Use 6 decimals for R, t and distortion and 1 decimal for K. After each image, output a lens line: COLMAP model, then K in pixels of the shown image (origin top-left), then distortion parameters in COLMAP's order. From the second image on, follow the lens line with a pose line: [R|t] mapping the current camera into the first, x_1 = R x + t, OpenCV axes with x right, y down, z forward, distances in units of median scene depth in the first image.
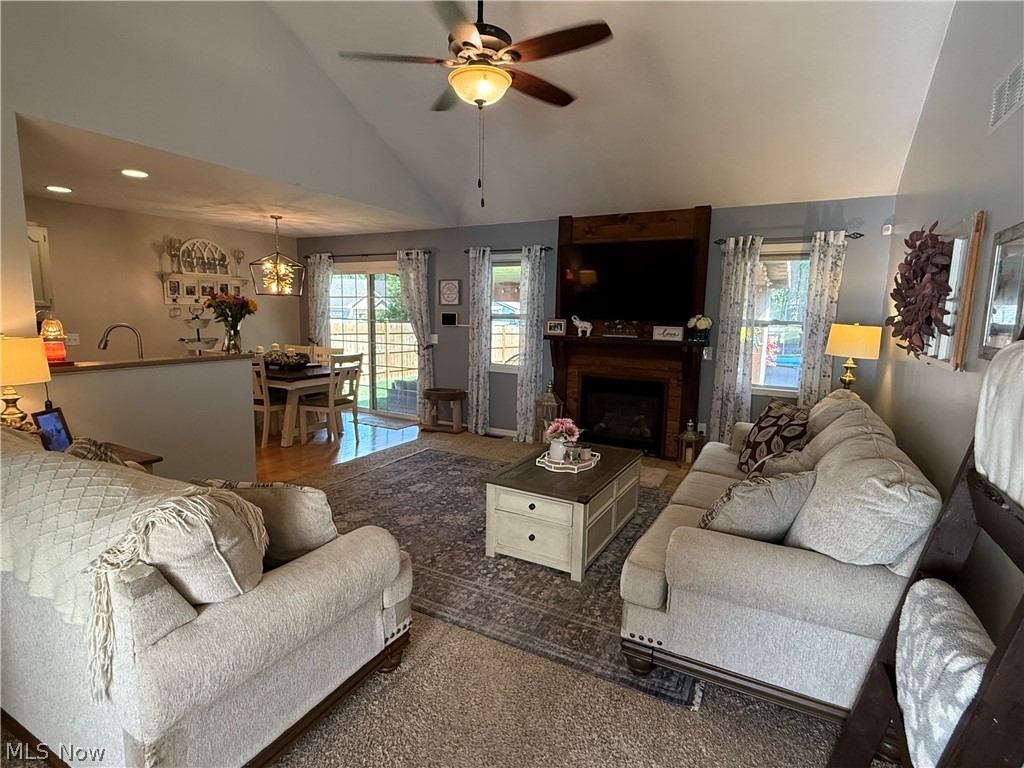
lens RADIAL K [[526.2, 0, 512.0], [0, 526.2, 384.2], [0, 0, 1]] dist [-0.002706, 0.001530]
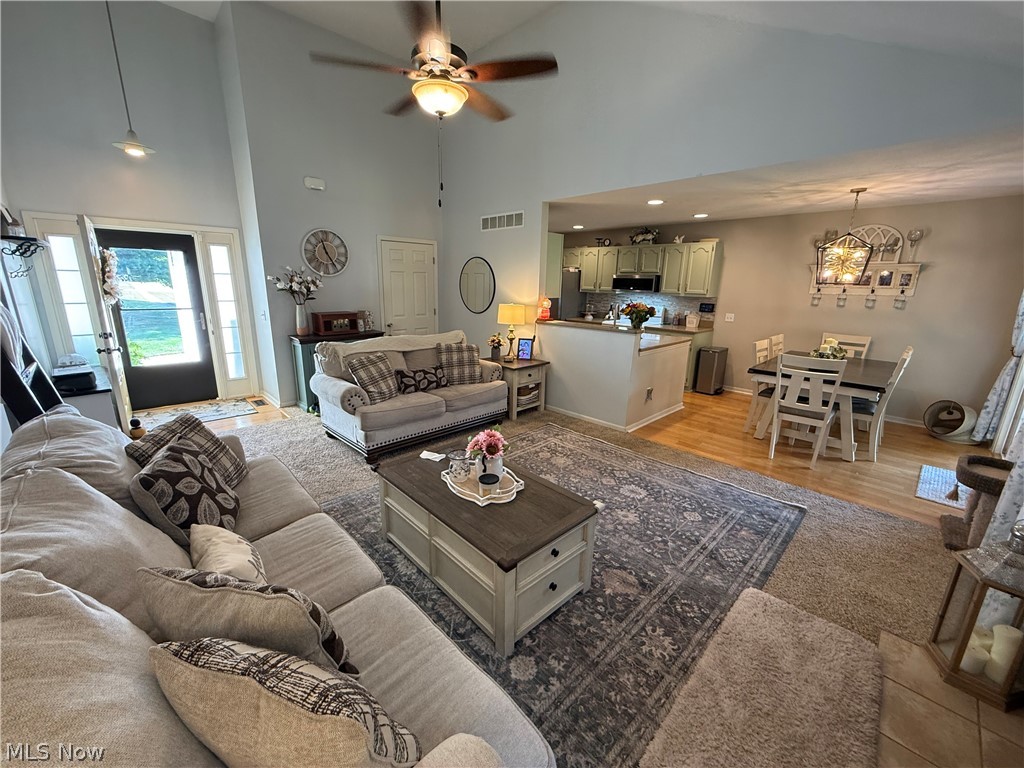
lens RADIAL K [[409.6, 0, 511.5], [0, 409.6, 382.4], [0, 0, 1]] dist [0.000645, -0.000316]
pose [[-0.298298, 0.207362, -0.931676, 0.369606], [-0.154920, 0.952653, 0.261632, -0.100801], [0.941816, 0.222379, -0.252050, 0.656884]]
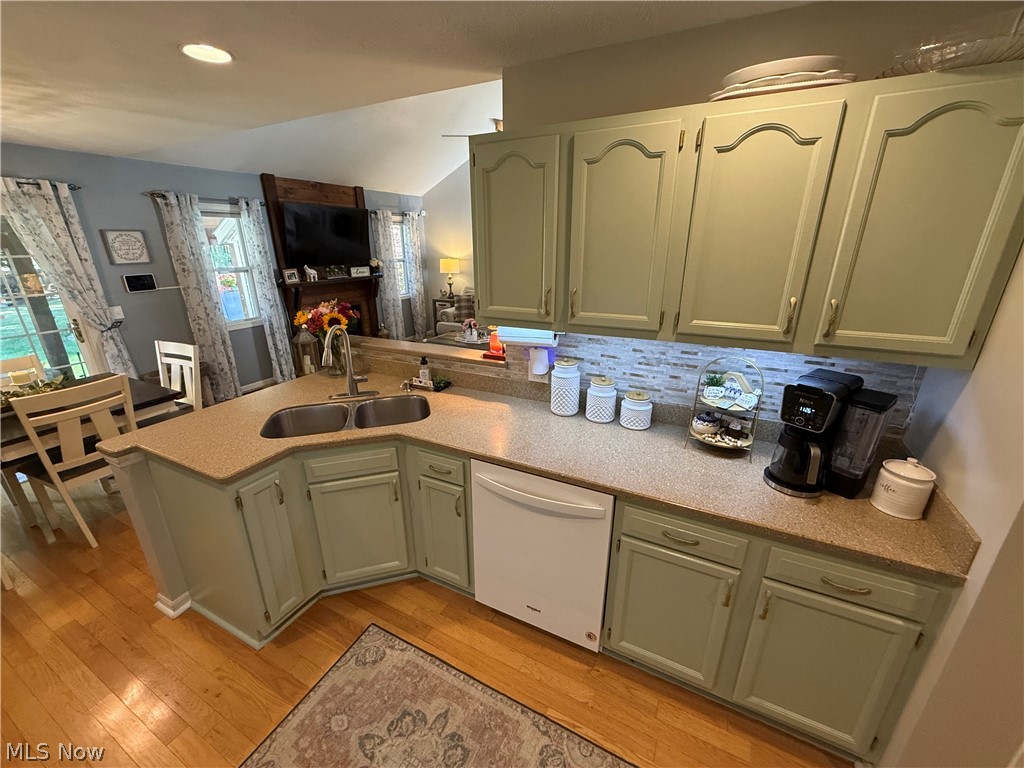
lens RADIAL K [[409.6, 0, 511.9], [0, 409.6, 384.5], [0, 0, 1]] dist [0.000645, -0.000316]
pose [[-0.028853, -0.352119, 0.935510, -0.785924], [0.140680, 0.925154, 0.352560, -0.124566], [-0.989635, 0.141780, 0.022843, 0.474077]]
